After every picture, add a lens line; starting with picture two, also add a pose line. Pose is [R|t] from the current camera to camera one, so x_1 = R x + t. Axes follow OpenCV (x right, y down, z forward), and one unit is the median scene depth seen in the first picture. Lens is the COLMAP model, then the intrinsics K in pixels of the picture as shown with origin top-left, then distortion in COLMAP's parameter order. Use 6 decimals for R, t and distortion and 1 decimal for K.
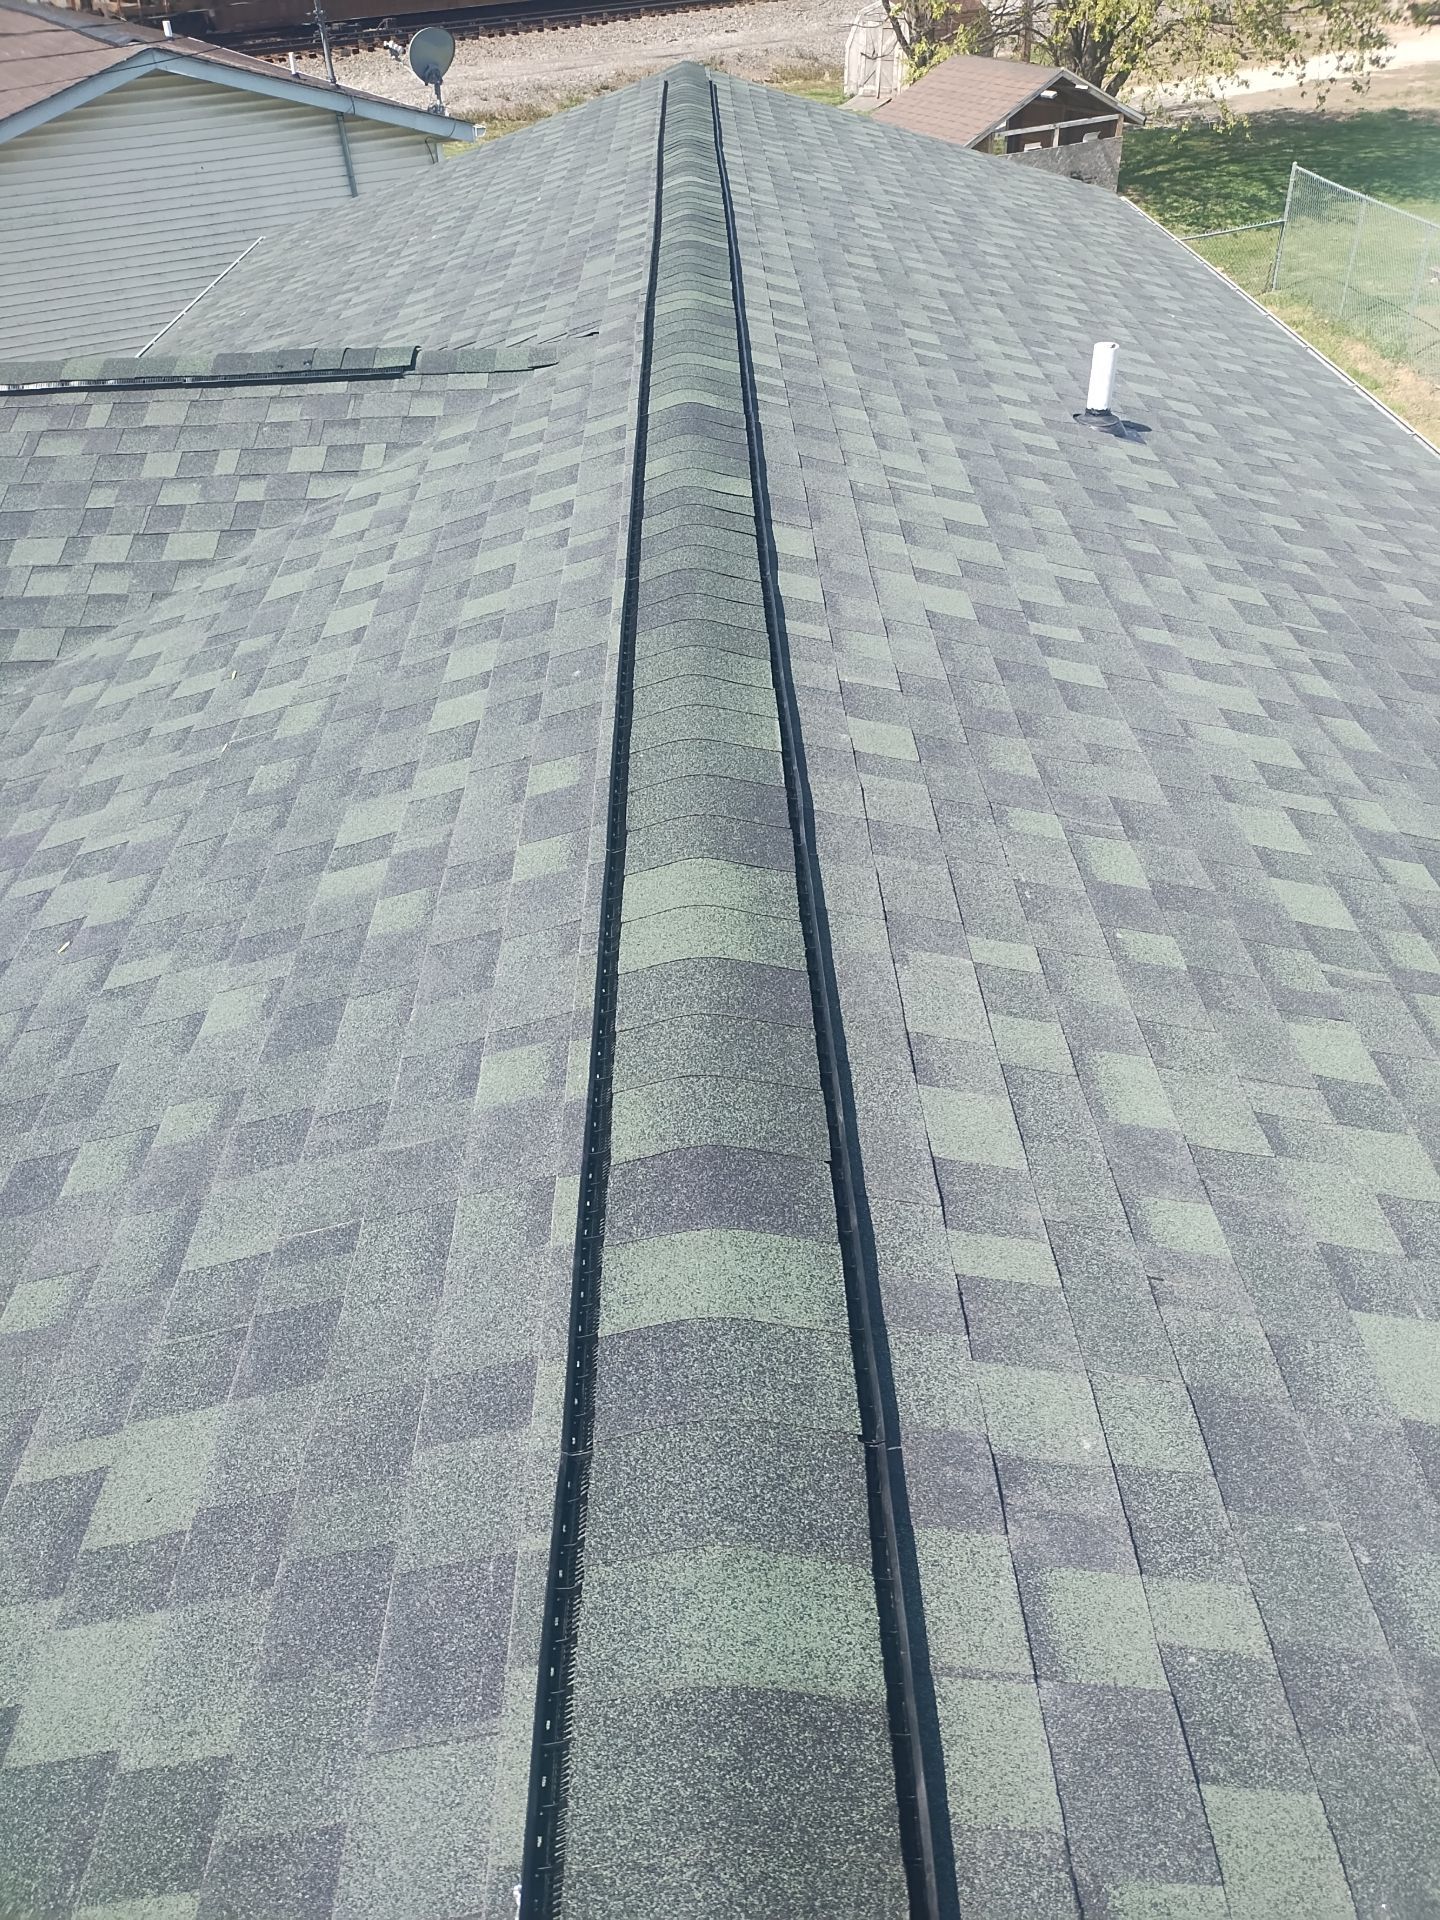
lens RADIAL K [[1486.9, 0, 716.9], [0, 1486.9, 991.0], [0, 0, 1]] dist [0.110037, -0.189884]
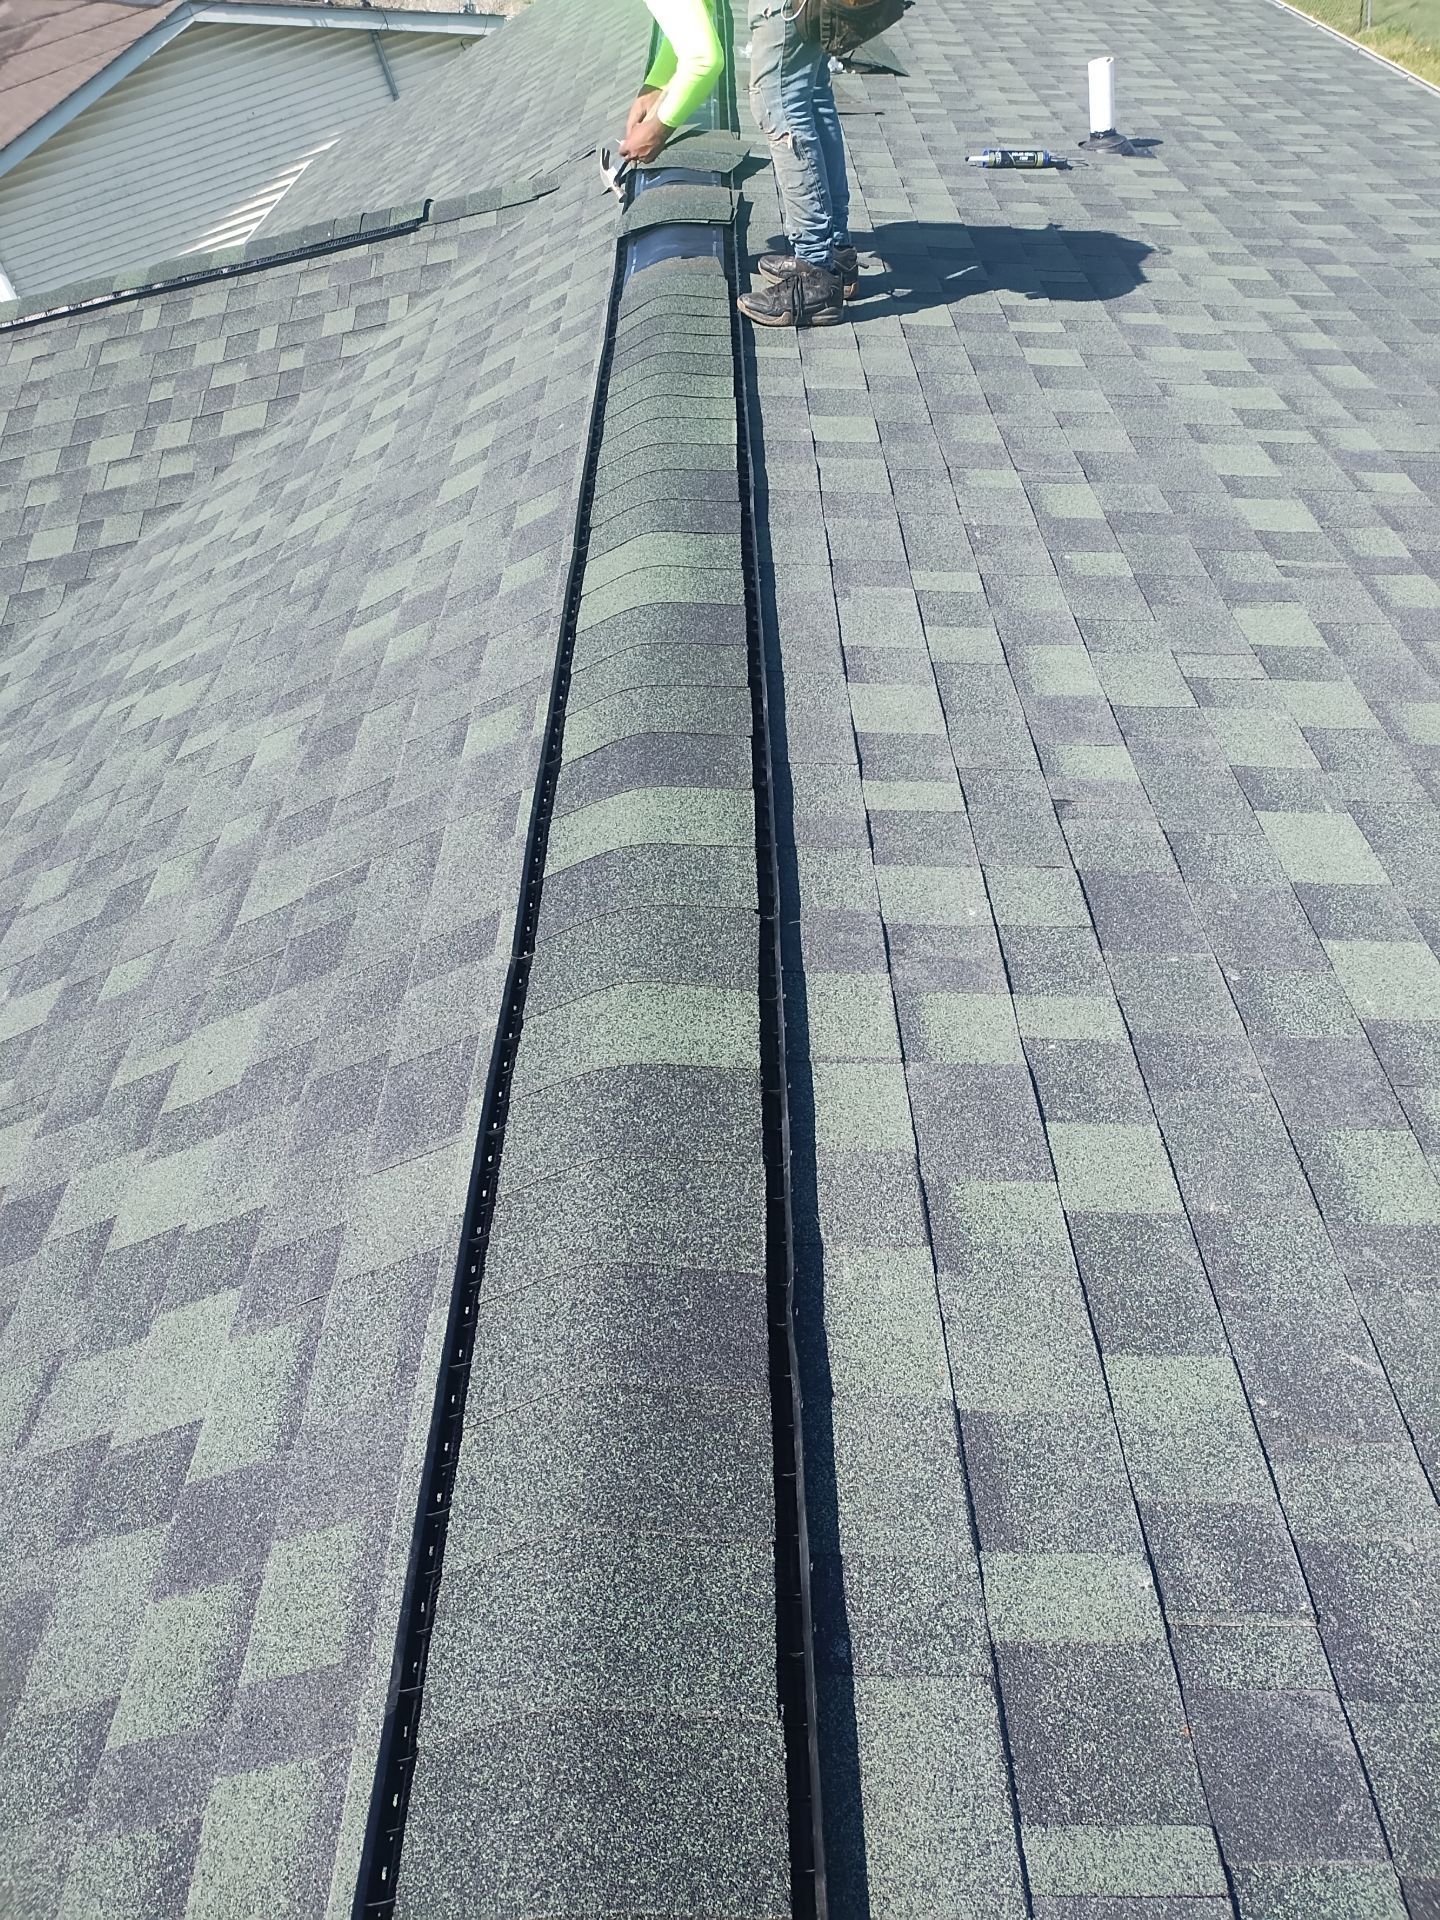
lens RADIAL K [[1481.7, 0, 689.2], [0, 1481.7, 965.8], [0, 0, 1]] dist [0.073501, -0.070883]
pose [[0.984080, -0.121157, -0.130031, 0.105453], [0.127913, 0.990769, 0.044890, 0.157834], [0.123392, -0.060808, 0.990493, -0.082099]]
